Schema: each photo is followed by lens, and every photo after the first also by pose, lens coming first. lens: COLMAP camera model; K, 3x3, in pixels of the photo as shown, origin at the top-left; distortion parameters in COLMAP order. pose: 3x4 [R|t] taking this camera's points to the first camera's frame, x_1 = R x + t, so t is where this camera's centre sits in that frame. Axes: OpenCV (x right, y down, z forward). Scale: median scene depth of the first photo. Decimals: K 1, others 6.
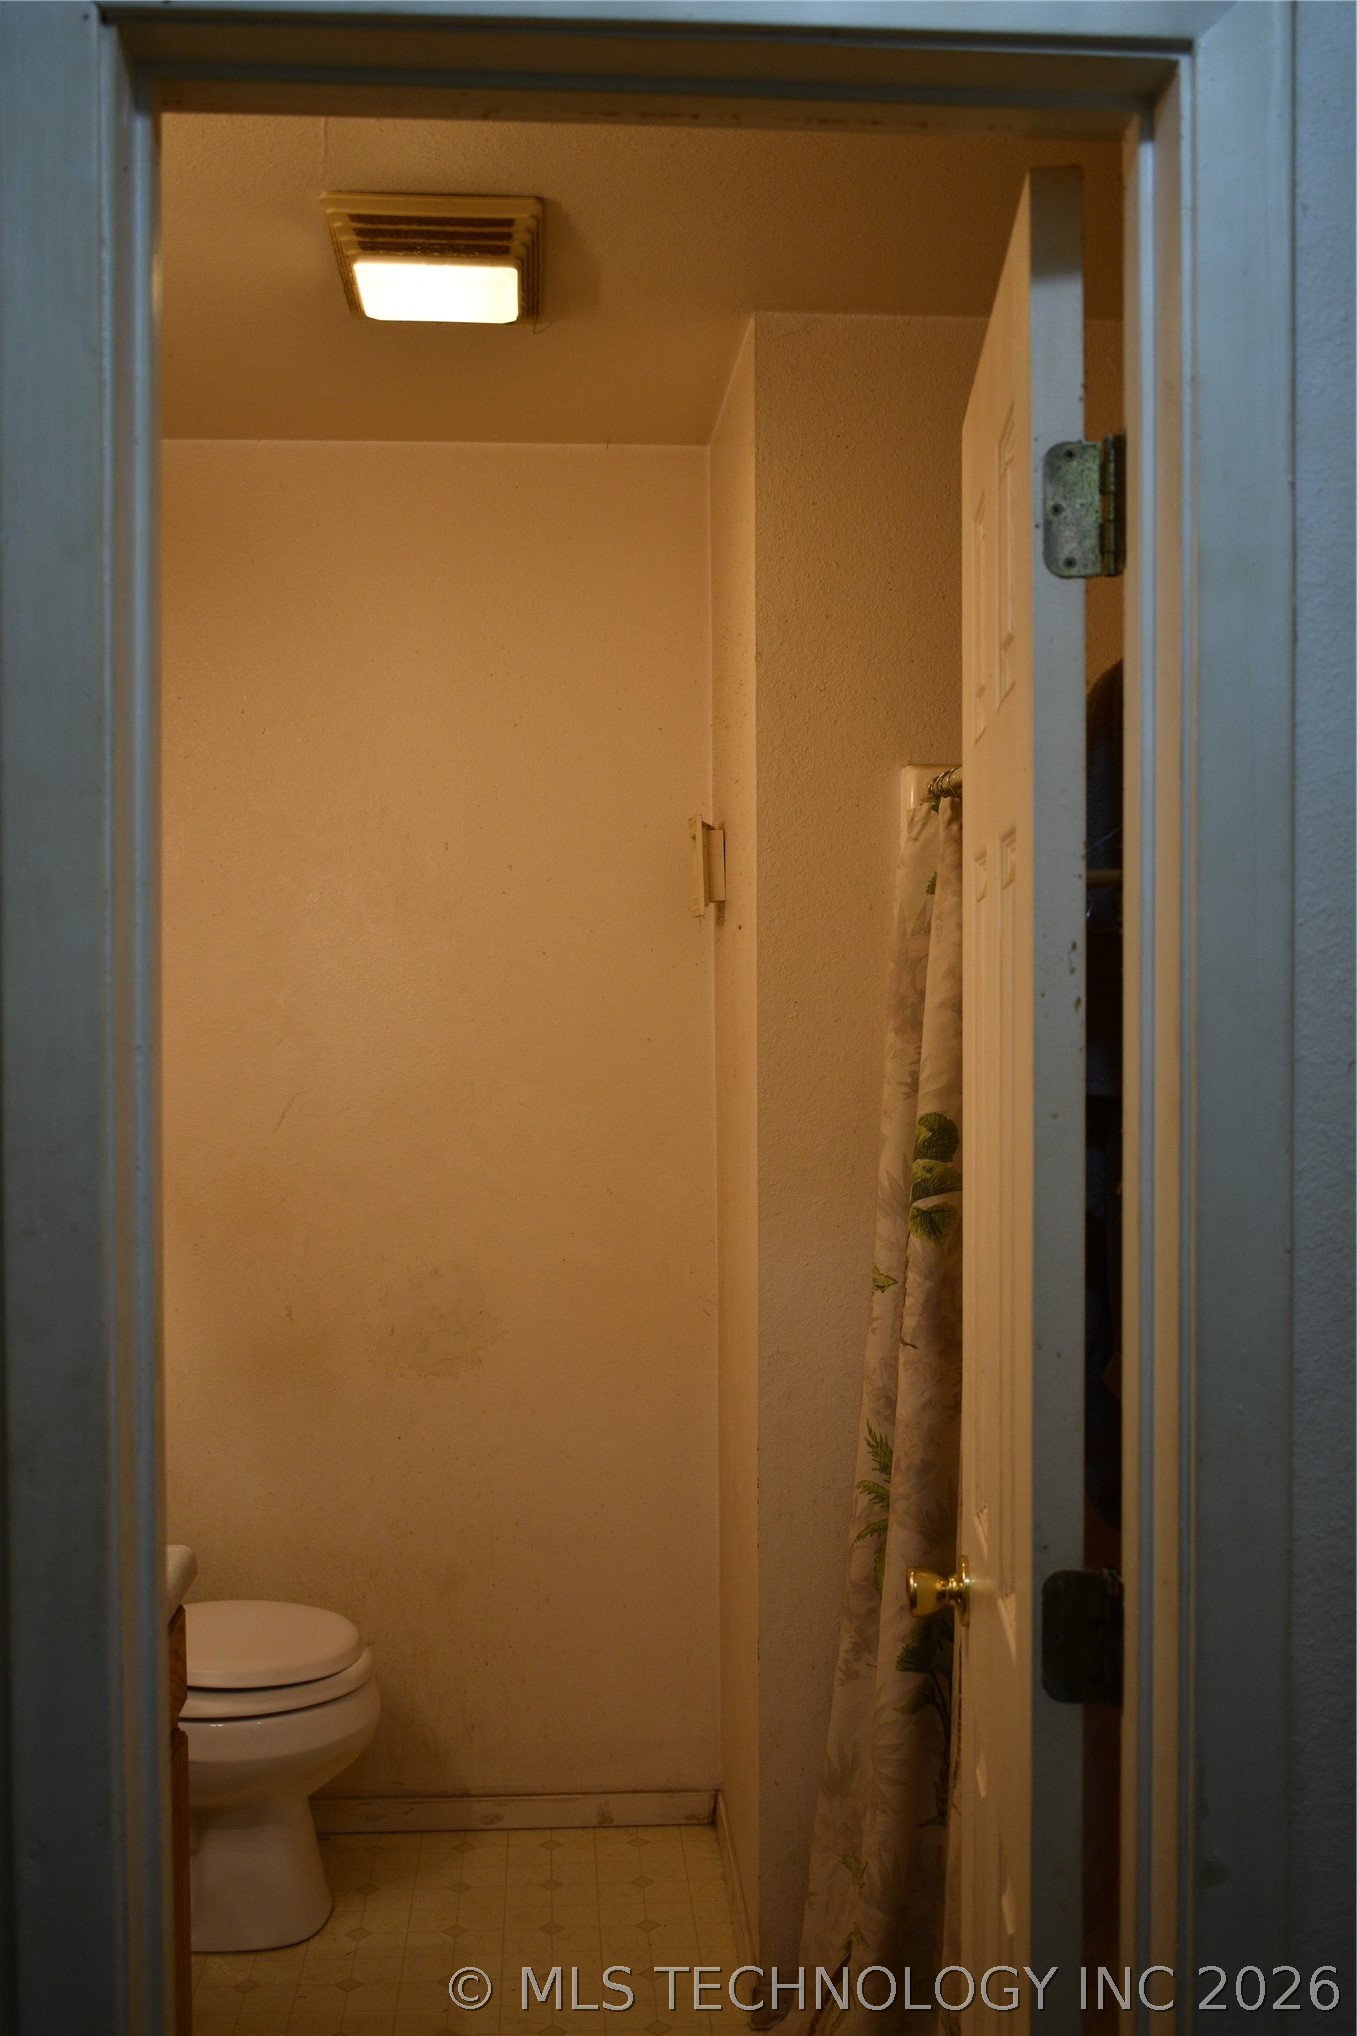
lens RADIAL K [[1994.2, 0, 679.0], [0, 1994.2, 1015.4], [0, 0, 1]] dist [-0.024913, -0.001098]
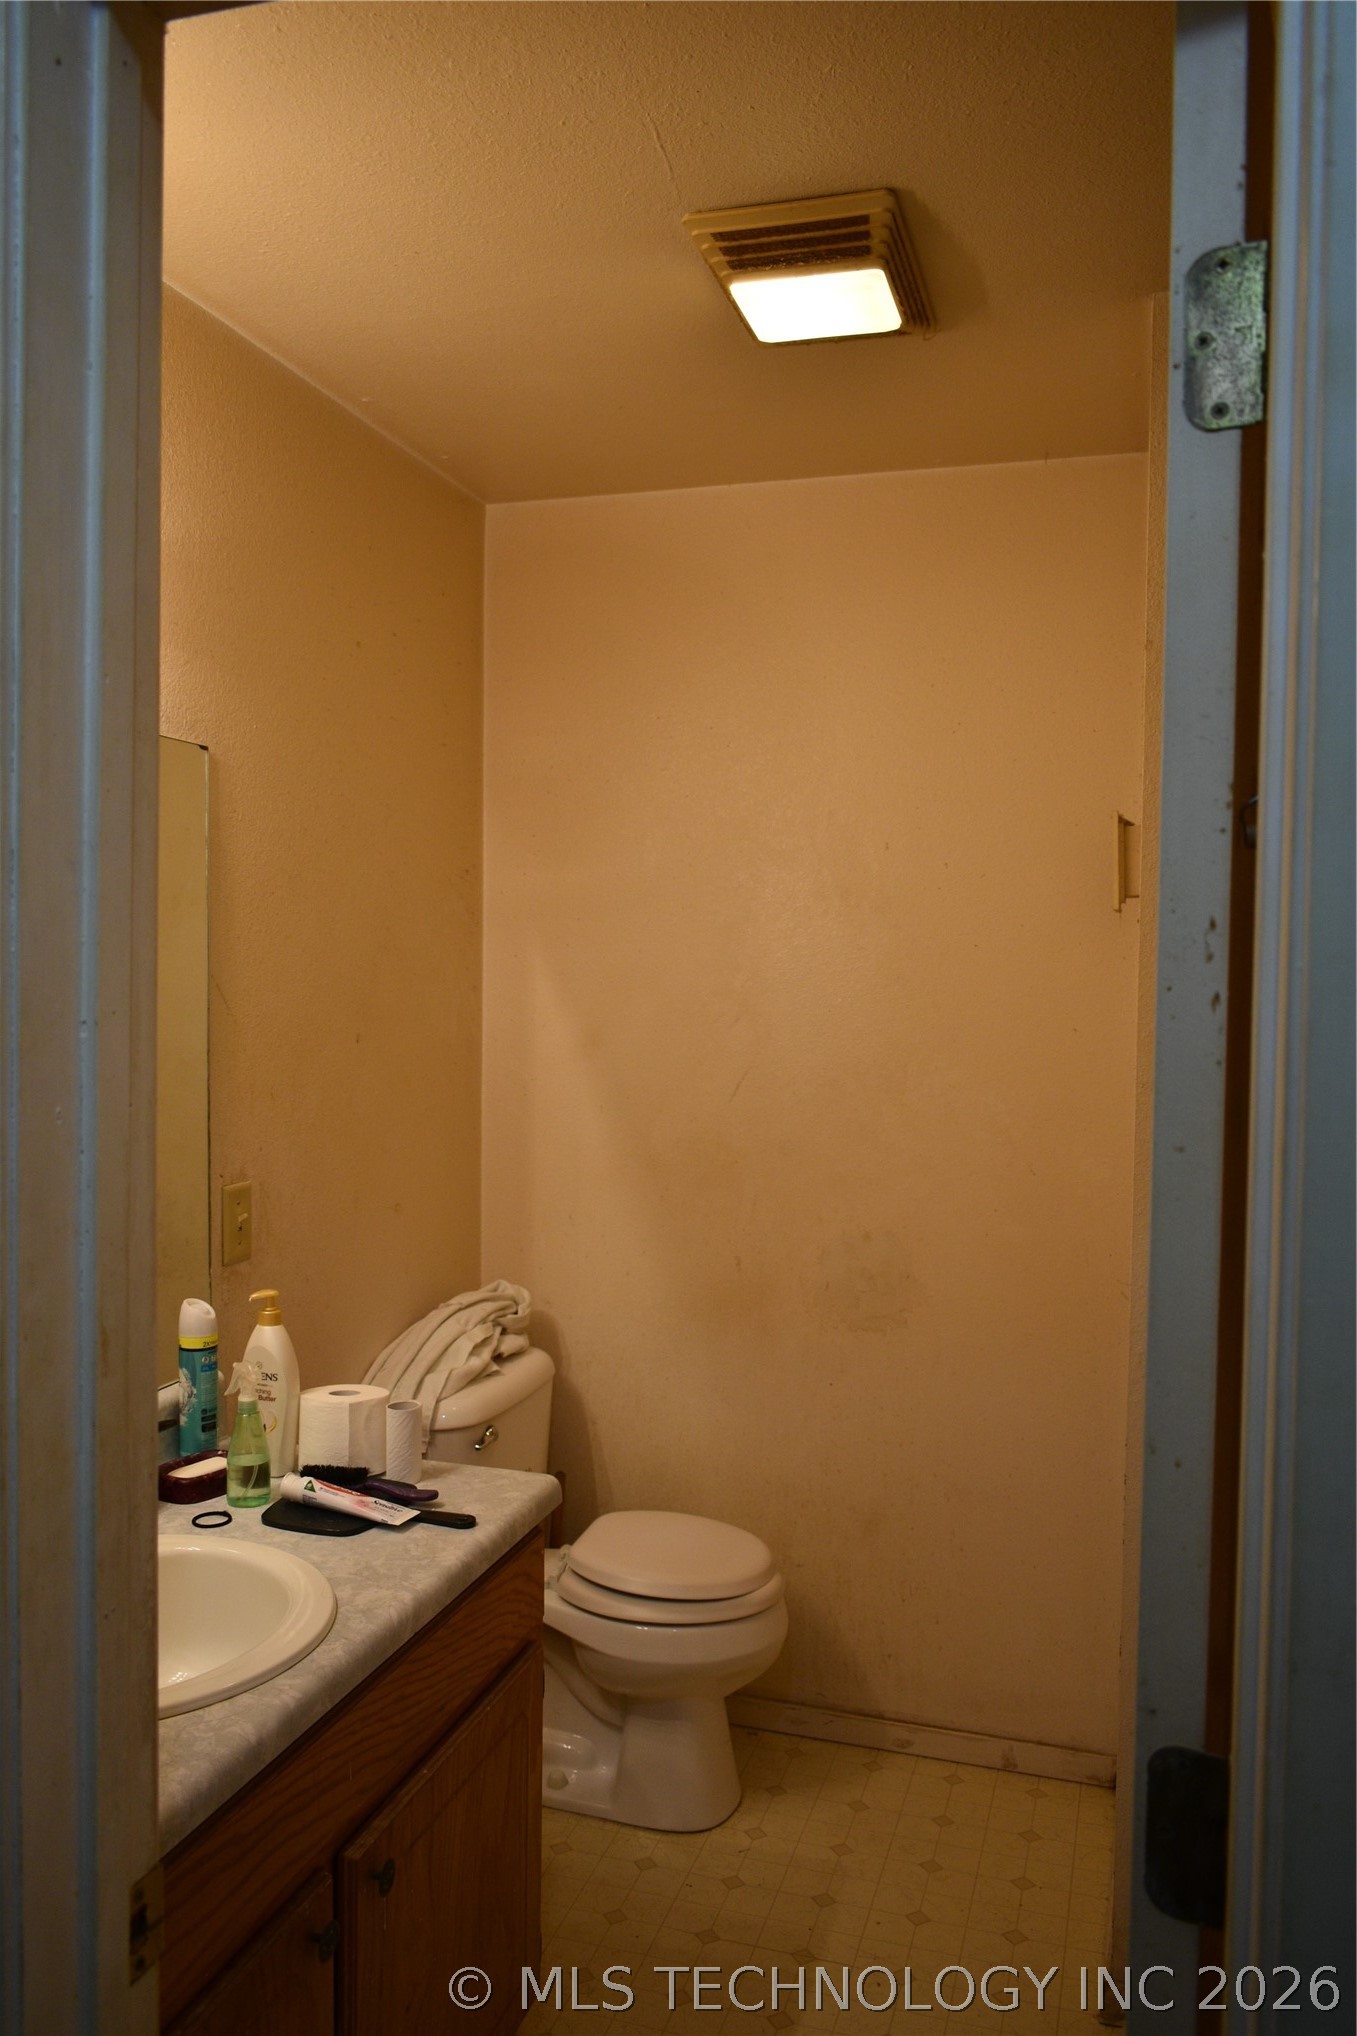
lens RADIAL K [[1577.5, 0, 683.0], [0, 1577.5, 1018.3], [0, 0, 1]] dist [-0.021669, 0.014367]
pose [[0.929269, 0.028923, -0.368271, 0.122883], [-0.024967, 0.999568, 0.015505, -0.001943], [0.368560, -0.005214, 0.929589, 0.199273]]
